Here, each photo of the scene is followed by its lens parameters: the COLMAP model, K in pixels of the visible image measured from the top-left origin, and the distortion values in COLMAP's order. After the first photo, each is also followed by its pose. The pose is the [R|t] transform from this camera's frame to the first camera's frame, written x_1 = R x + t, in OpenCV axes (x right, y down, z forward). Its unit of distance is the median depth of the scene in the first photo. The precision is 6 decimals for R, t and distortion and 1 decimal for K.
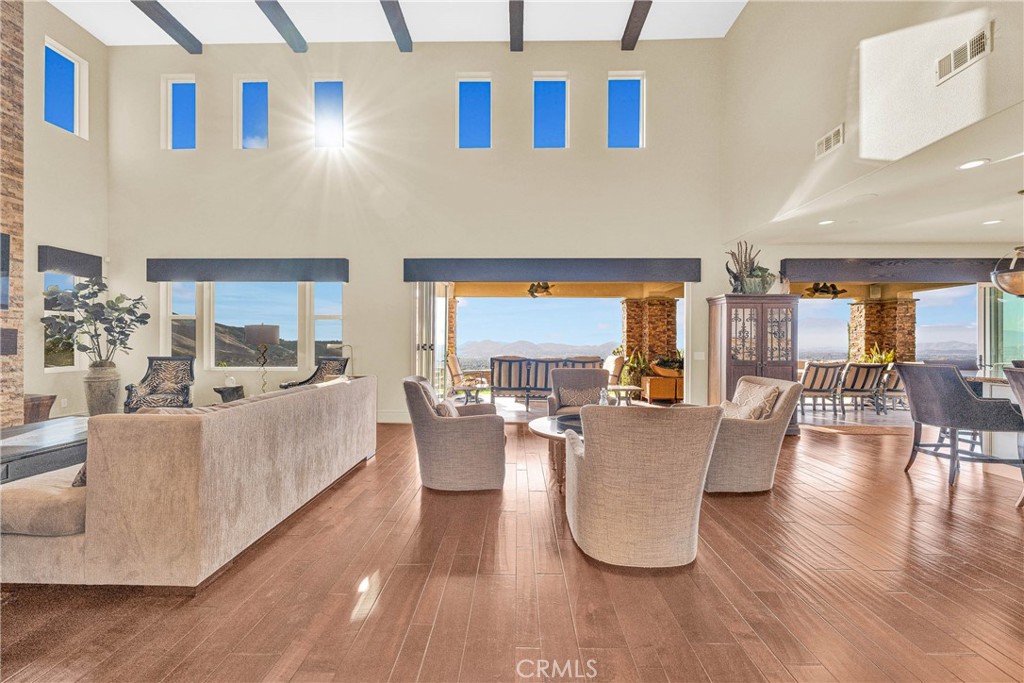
lens RADIAL K [[401.5, 0, 517.0], [0, 401.5, 335.0], [0, 0, 1]] dist [-0.002389, -0.000204]
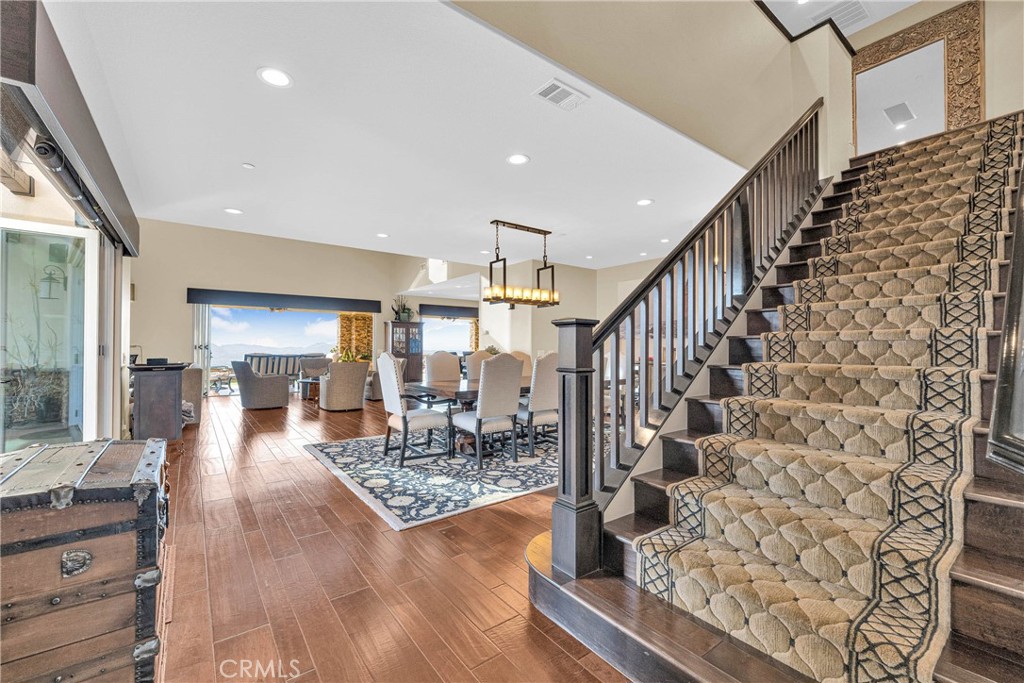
lens RADIAL K [[421.7, 0, 512.0], [0, 421.7, 339.2], [0, 0, 1]] dist [0.015160, -0.000048]
pose [[0.787855, 0.006086, 0.615831, -0.249018], [-0.008459, 0.999964, 0.000939, -0.009470], [-0.615803, -0.005949, 0.787877, -0.820932]]
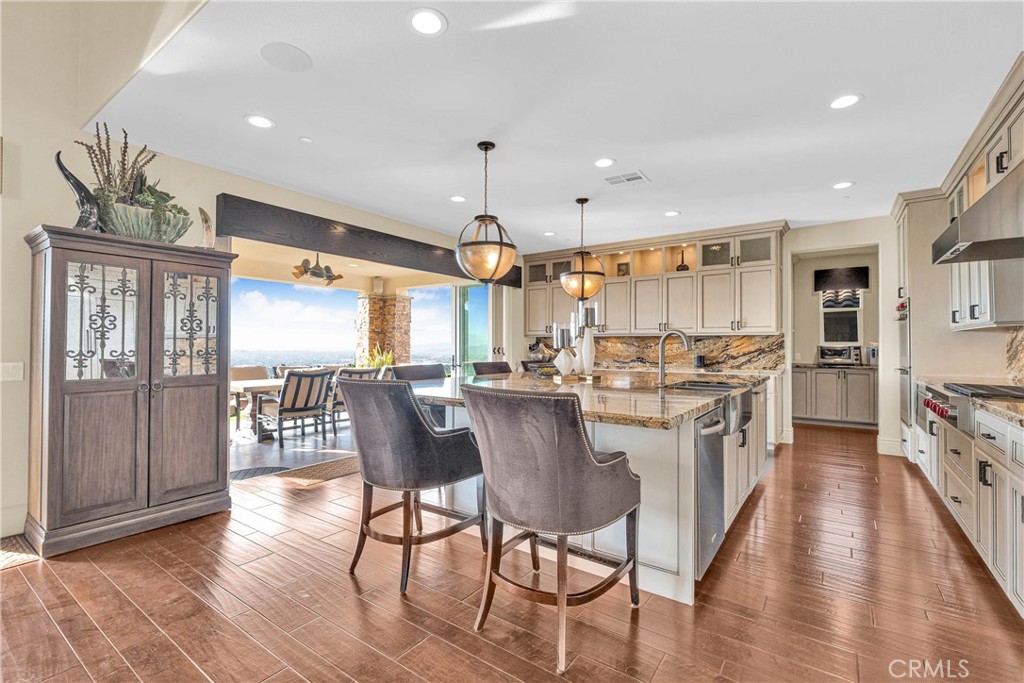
lens RADIAL K [[462.6, 0, 508.4], [0, 462.6, 339.6], [0, 0, 1]] dist [-0.001654, 0.000025]
pose [[0.568841, 0.002829, 0.822443, 0.287027], [-0.010147, 0.999942, 0.003579, 0.008169], [-0.822385, -0.010381, 0.568836, 0.234063]]
